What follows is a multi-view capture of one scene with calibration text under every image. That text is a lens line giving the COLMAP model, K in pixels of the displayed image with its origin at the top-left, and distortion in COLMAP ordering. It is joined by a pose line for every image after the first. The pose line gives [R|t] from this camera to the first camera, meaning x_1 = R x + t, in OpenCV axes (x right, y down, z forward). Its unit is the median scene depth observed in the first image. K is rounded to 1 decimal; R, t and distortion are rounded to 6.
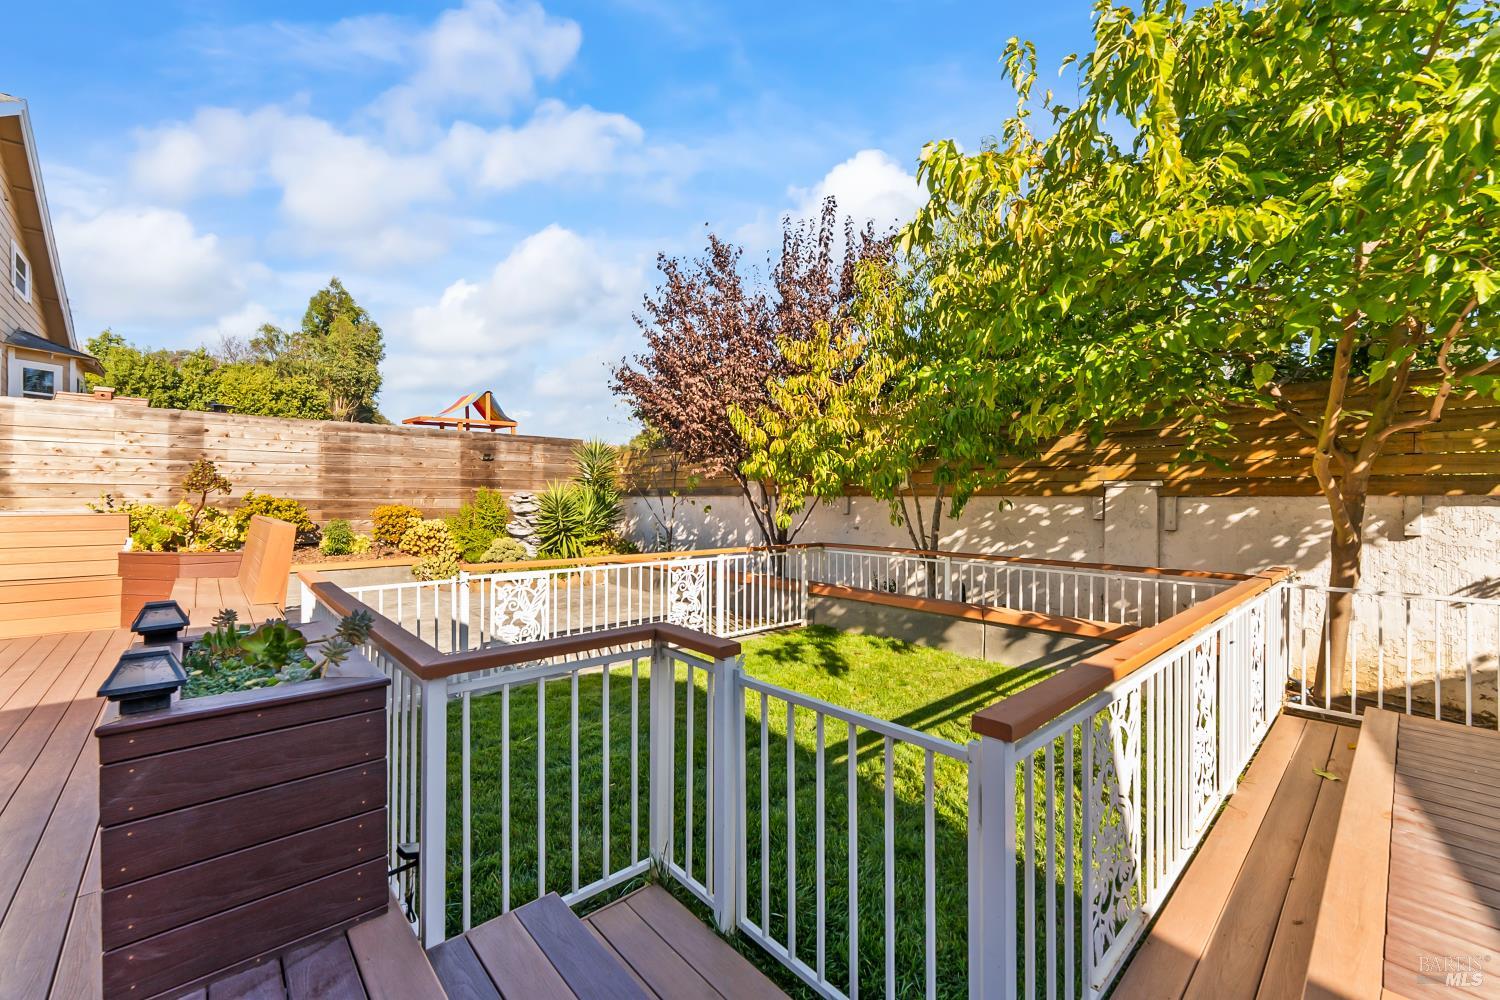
lens RADIAL K [[604.1, 0, 754.7], [0, 604.1, 500.2], [0, 0, 1]] dist [0.000786, 0.000112]
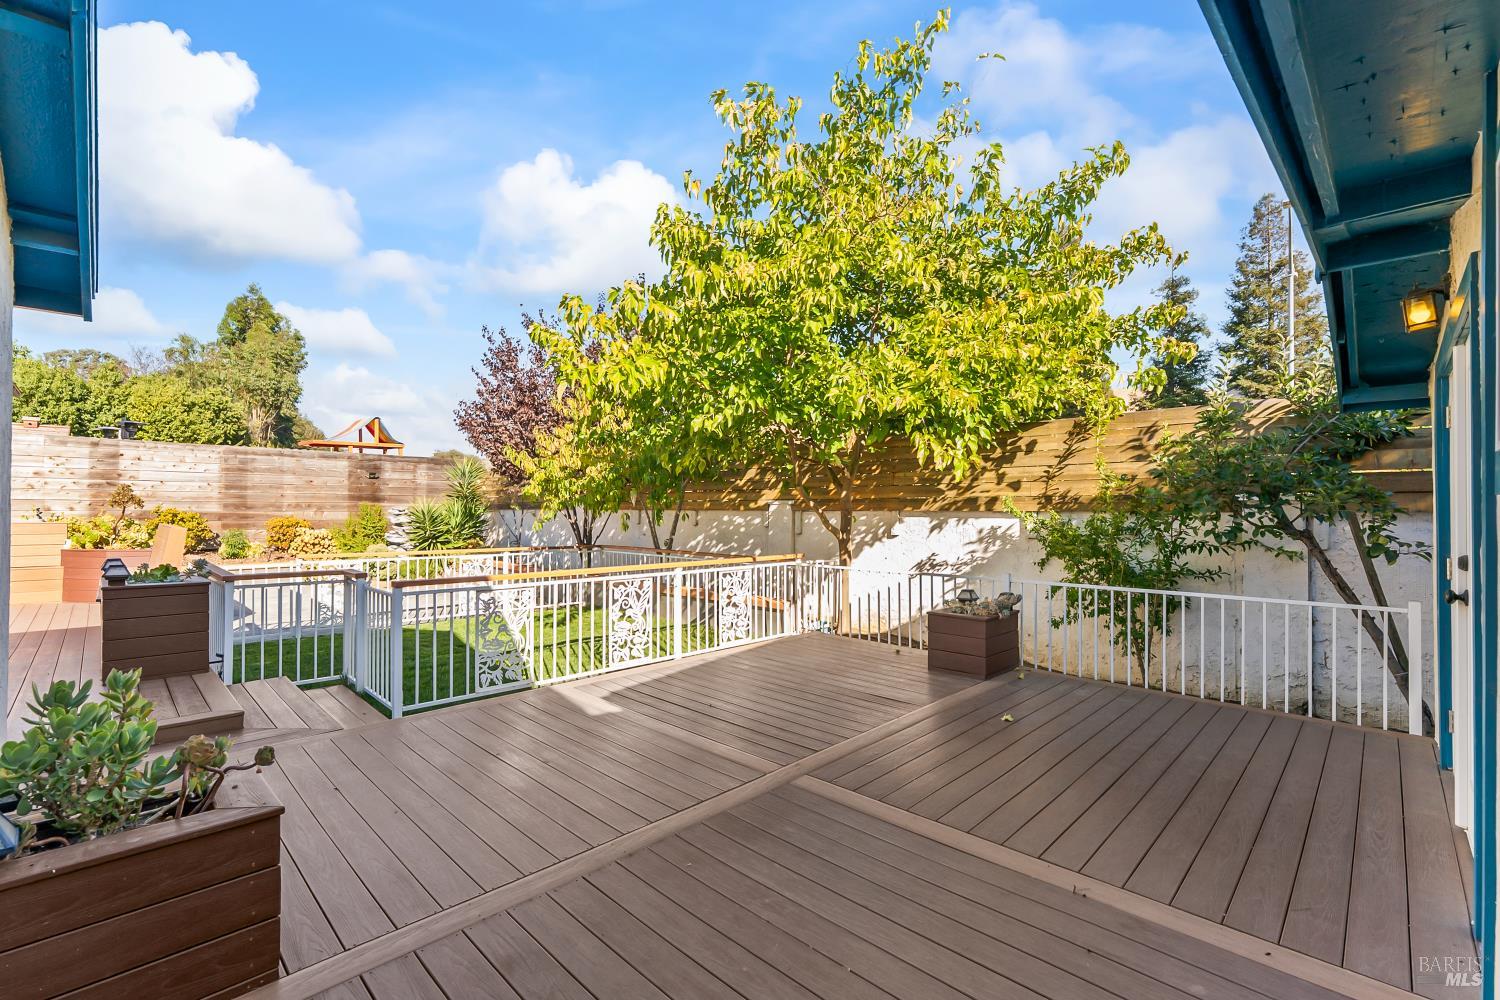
lens RADIAL K [[642.3, 0, 741.9], [0, 642.3, 504.5], [0, 0, 1]] dist [0.002472, -0.000080]
pose [[0.999221, 0.001773, 0.039418, 0.241405], [-0.001227, 0.999903, -0.013874, 0.000063], [-0.039439, 0.013815, 0.999126, -0.285844]]
